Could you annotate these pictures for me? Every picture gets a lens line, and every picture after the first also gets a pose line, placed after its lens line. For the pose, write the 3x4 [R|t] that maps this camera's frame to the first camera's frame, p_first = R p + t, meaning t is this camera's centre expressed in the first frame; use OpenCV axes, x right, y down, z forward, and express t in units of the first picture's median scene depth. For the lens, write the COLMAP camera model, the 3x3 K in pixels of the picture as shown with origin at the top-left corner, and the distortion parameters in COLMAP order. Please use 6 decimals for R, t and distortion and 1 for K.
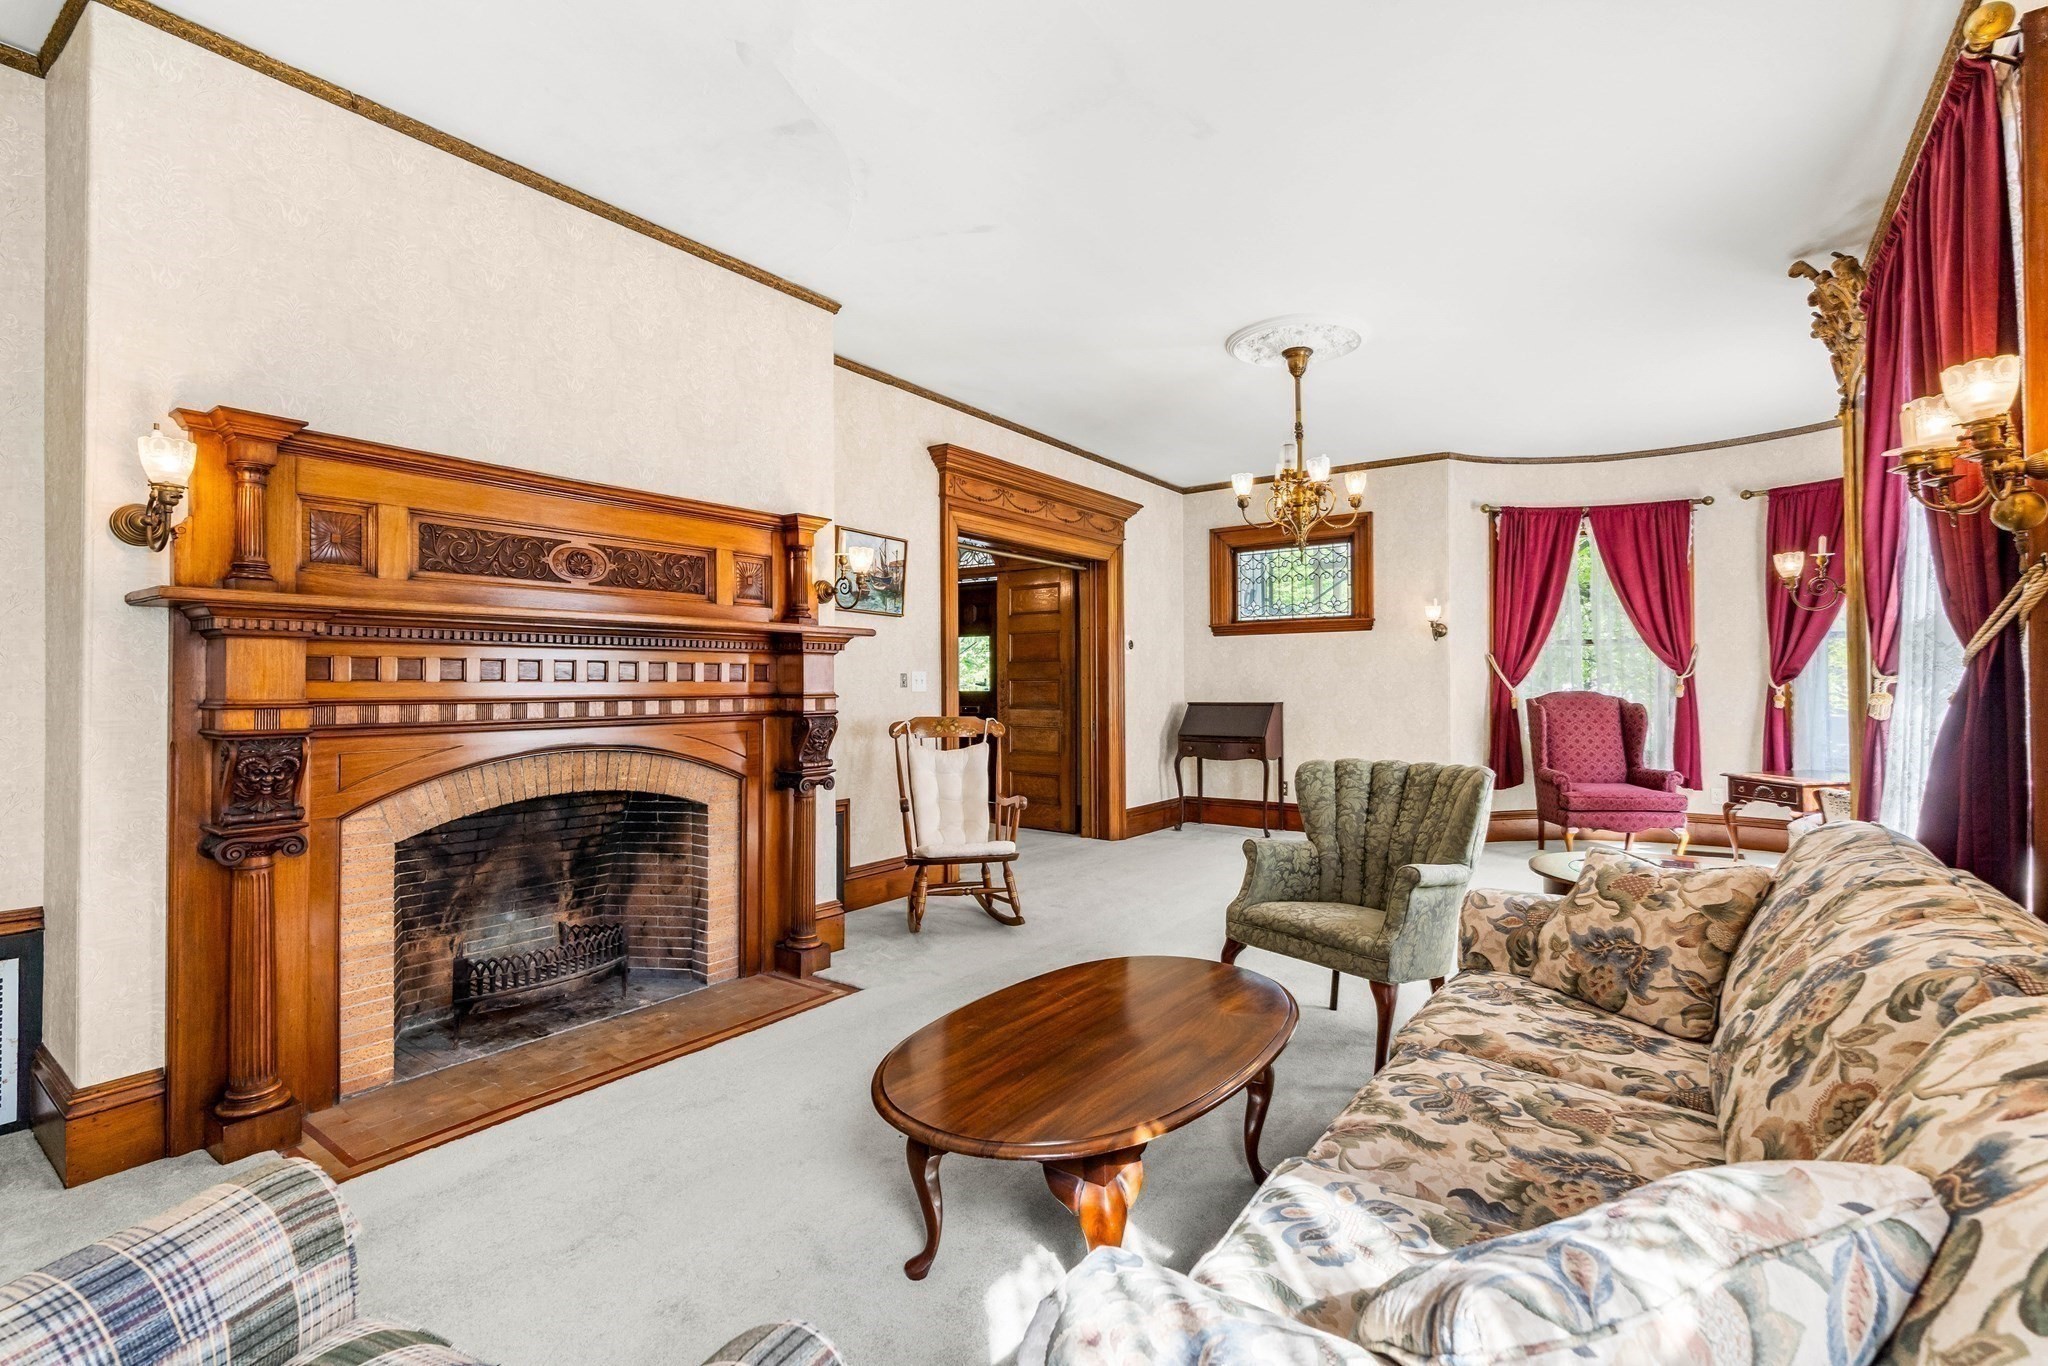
lens RADIAL K [[928.1, 0, 1029.3], [0, 928.1, 672.6], [0, 0, 1]] dist [-0.010227, 0.003857]
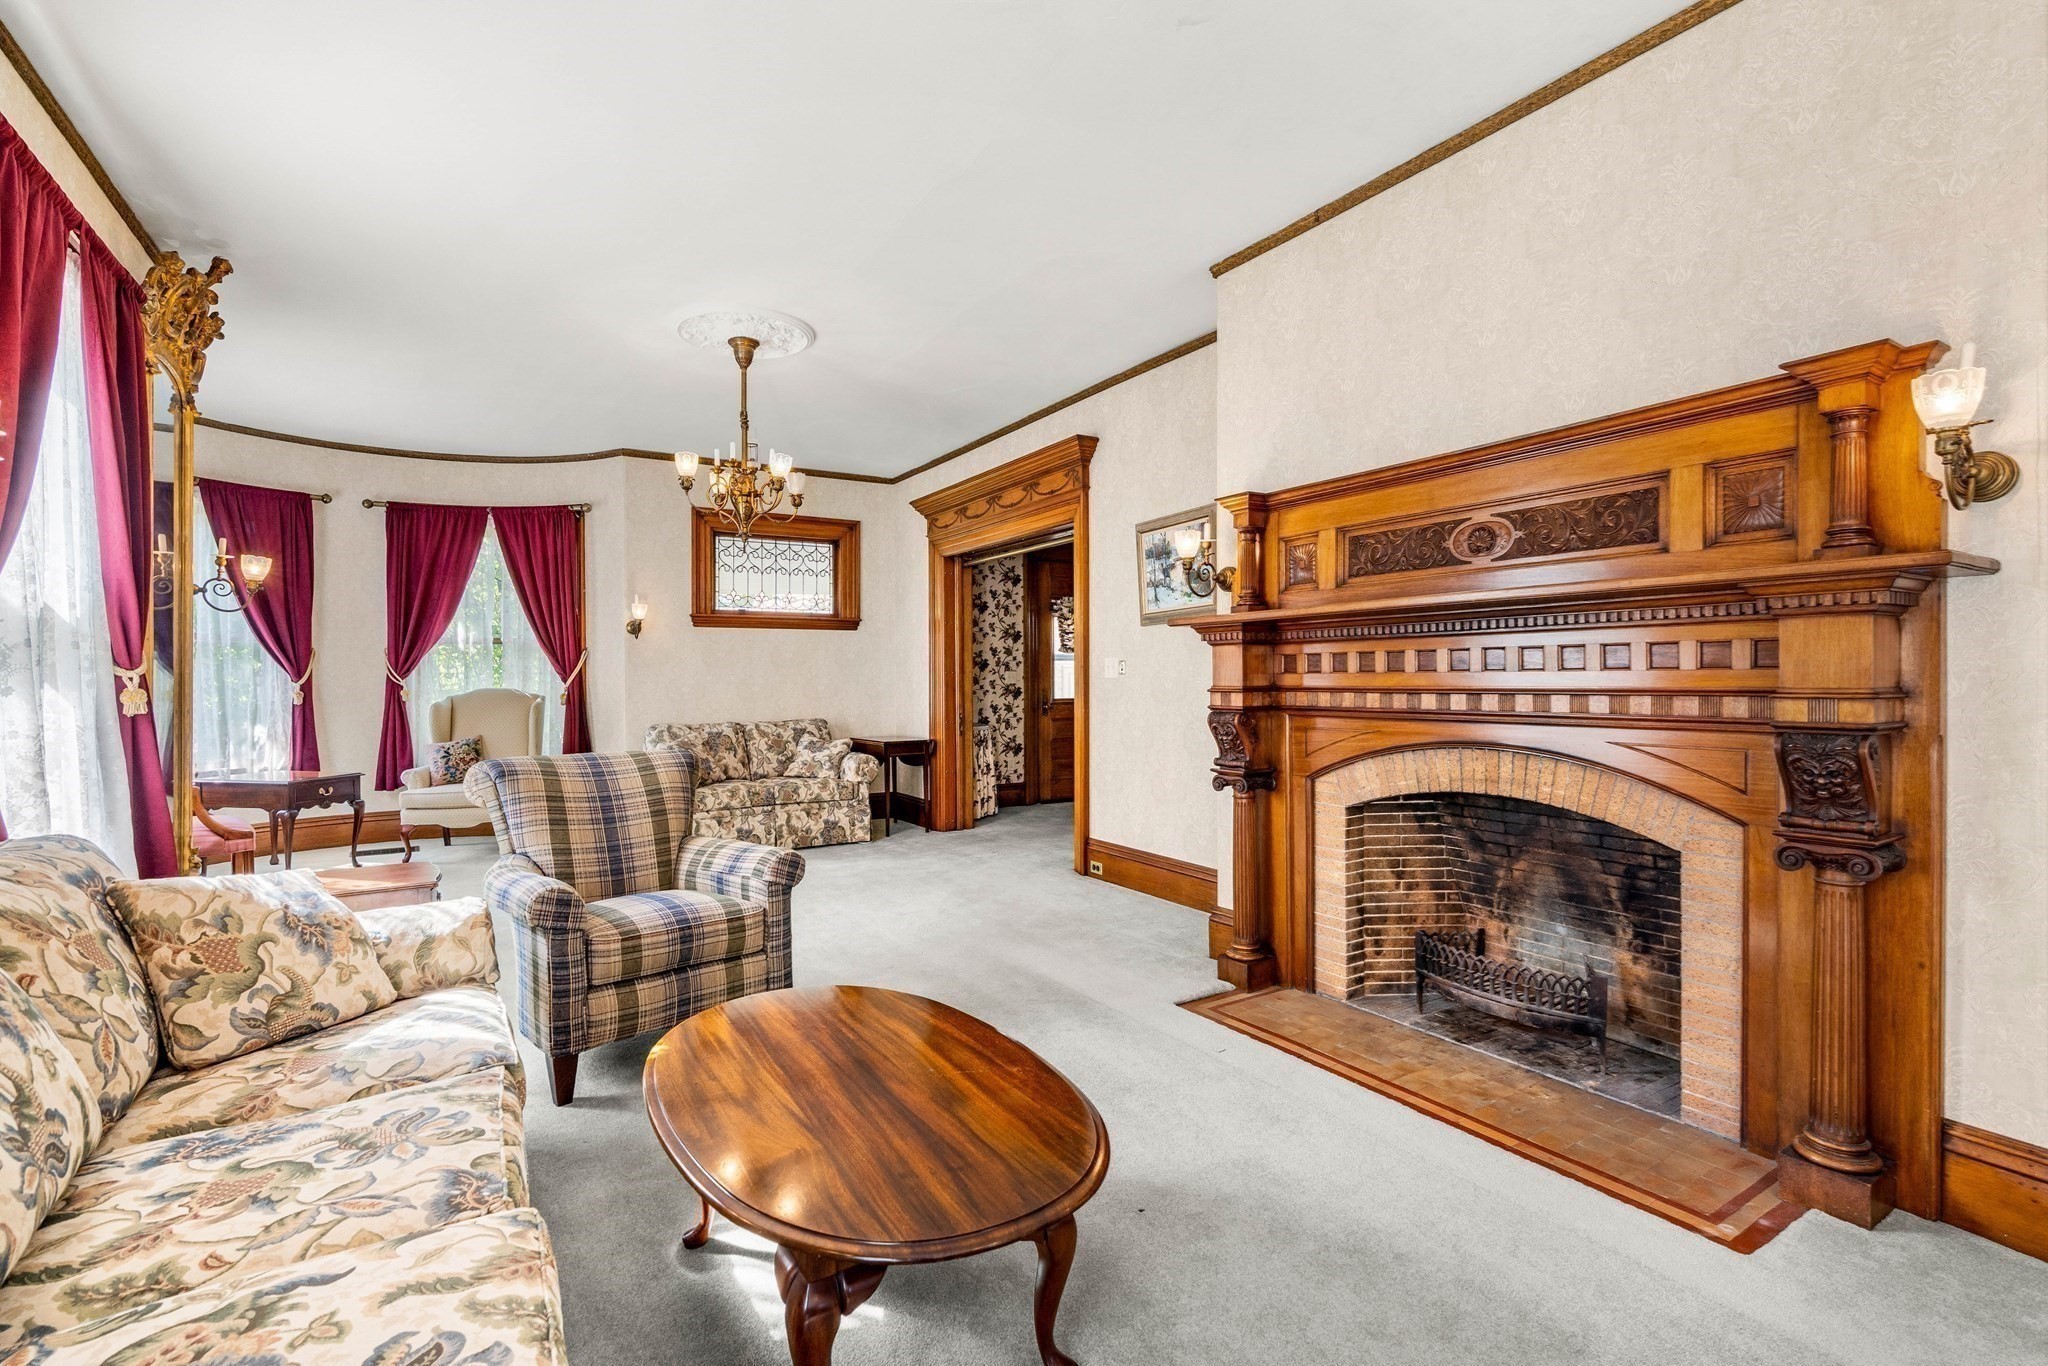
lens RADIAL K [[928.1, 0, 1027.2], [0, 928.1, 688.5], [0, 0, 1]] dist [-0.010227, 0.003857]
pose [[-0.378970, 0.014298, -0.925298, 0.495748], [0.017702, 0.999810, 0.008200, 0.010846], [0.925239, -0.013272, -0.379151, 0.901528]]
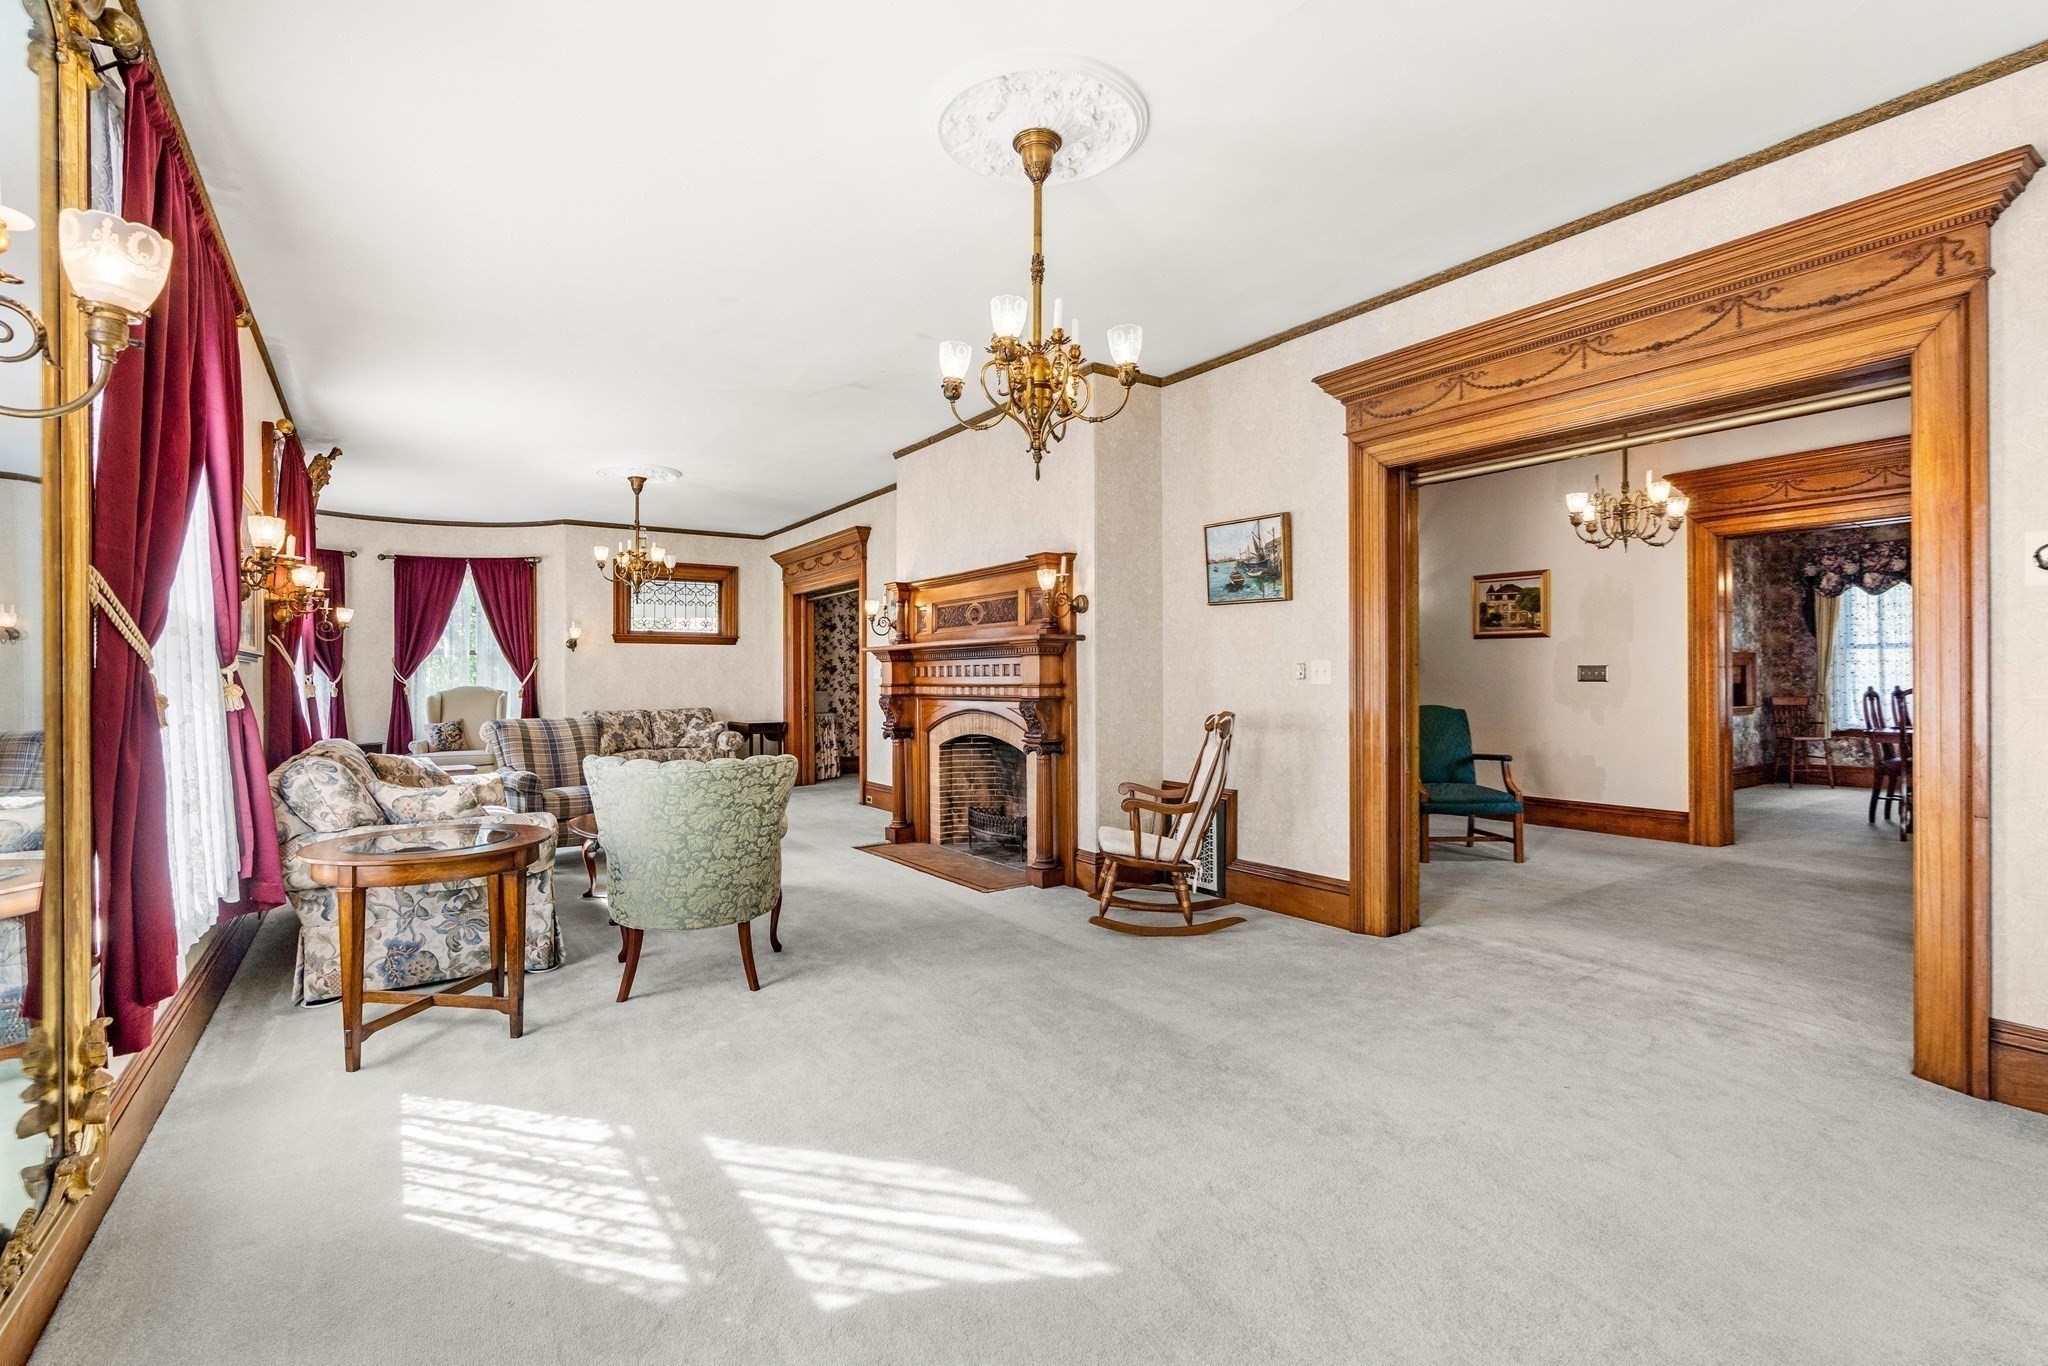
lens RADIAL K [[928.1, 0, 1029.7], [0, 928.1, 683.6], [0, 0, 1]] dist [-0.010227, 0.003857]
pose [[-0.330248, 0.008067, -0.943860, 1.237939], [0.016982, 0.999852, 0.002604, 0.021123], [0.943741, -0.015169, -0.330336, 1.679811]]
